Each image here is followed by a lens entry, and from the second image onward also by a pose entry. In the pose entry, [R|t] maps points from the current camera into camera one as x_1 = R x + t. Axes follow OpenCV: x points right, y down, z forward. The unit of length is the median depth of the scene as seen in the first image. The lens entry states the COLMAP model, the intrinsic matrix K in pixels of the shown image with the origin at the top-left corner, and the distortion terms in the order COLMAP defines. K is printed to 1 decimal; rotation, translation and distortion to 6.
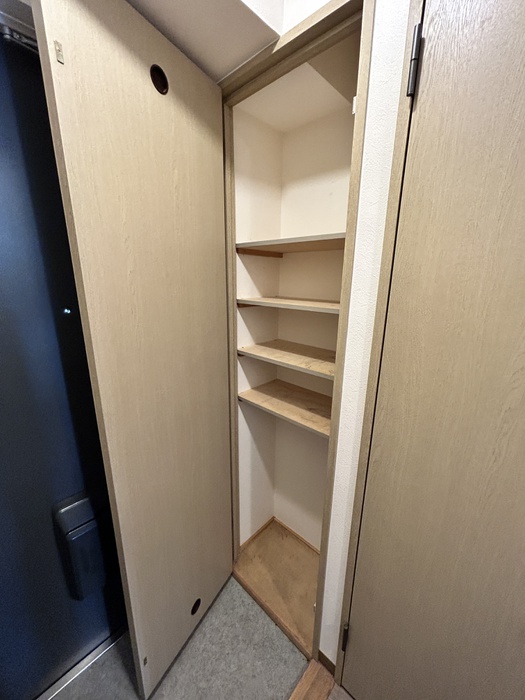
lens RADIAL K [[281.4, 0, 263.0], [0, 281.4, 349.8], [0, 0, 1]] dist [0.000567, 0.000065]
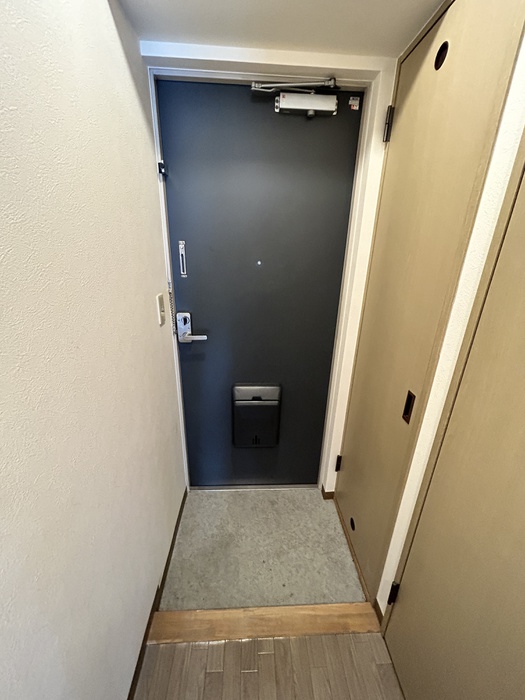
lens RADIAL K [[281.4, 0, 262.2], [0, 281.4, 350.3], [0, 0, 1]] dist [0.000567, 0.000065]
pose [[0.719058, 0.252284, -0.647540, 0.354767], [-0.197768, 0.967538, 0.157346, 0.066705], [0.666215, 0.014922, 0.745610, -0.111940]]
